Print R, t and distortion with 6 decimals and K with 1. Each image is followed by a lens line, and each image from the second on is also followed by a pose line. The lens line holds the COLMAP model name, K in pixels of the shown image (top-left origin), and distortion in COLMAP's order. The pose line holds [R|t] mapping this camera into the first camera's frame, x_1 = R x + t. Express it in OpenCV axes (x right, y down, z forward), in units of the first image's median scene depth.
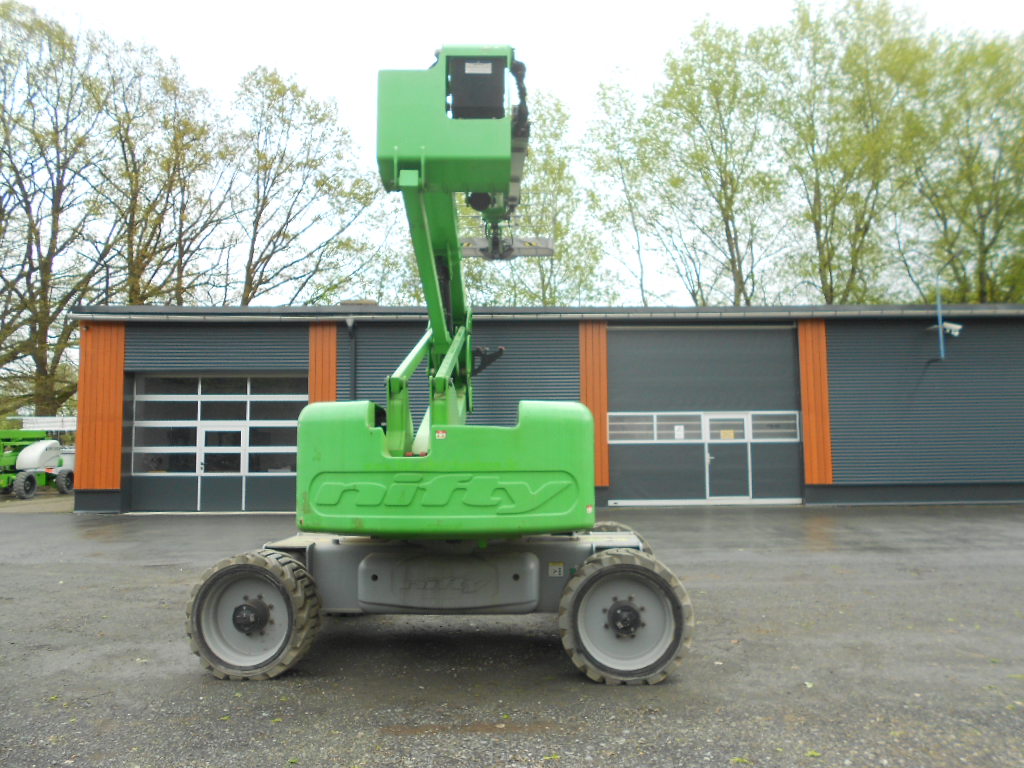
lens RADIAL K [[784.5, 0, 512.8], [0, 784.5, 390.4], [0, 0, 1]] dist [0.001035, -0.003549]
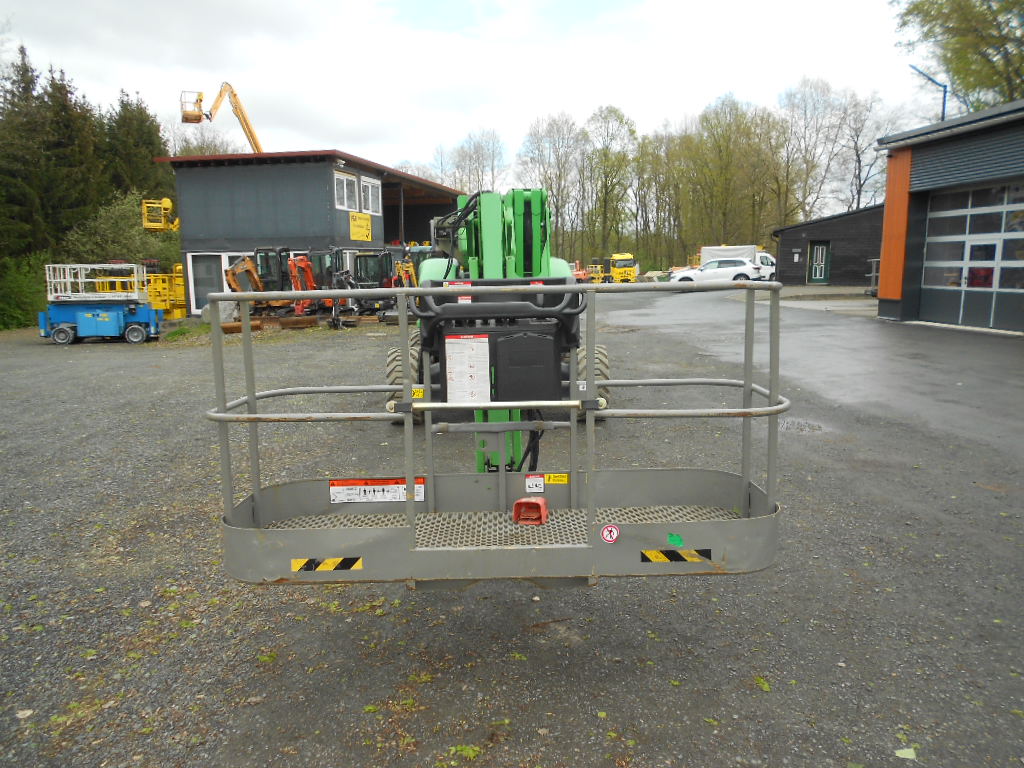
lens RADIAL K [[781.2, 0, 509.4], [0, 781.2, 388.0], [0, 0, 1]] dist [-0.006555, 0.007398]
pose [[0.095922, 0.159412, -0.982541, 0.382936], [0.094587, 0.981166, 0.168423, 0.005350], [0.990885, -0.109091, 0.079037, 0.225084]]
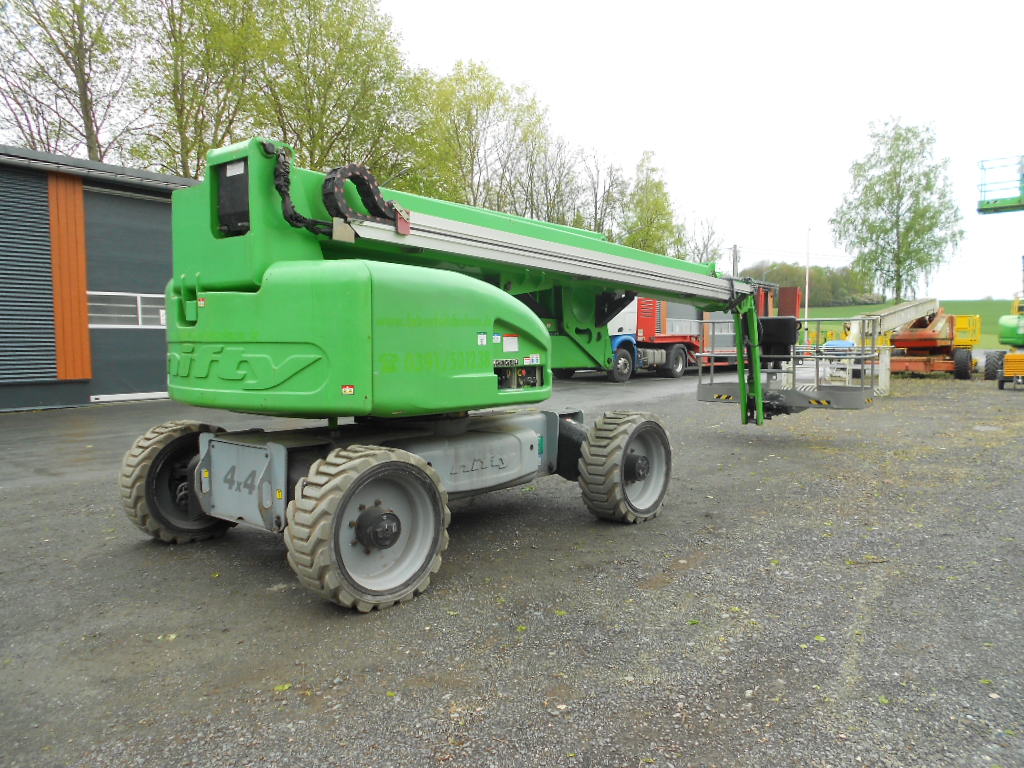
lens RADIAL K [[778.1, 0, 512.0], [0, 778.1, 384.0], [0, 0, 1]] dist [-0.001058, -0.005419]
pose [[0.605606, -0.038562, 0.794830, -0.186520], [-0.062266, 0.993466, 0.095641, 0.013459], [-0.793325, -0.107412, 0.599248, 0.095734]]
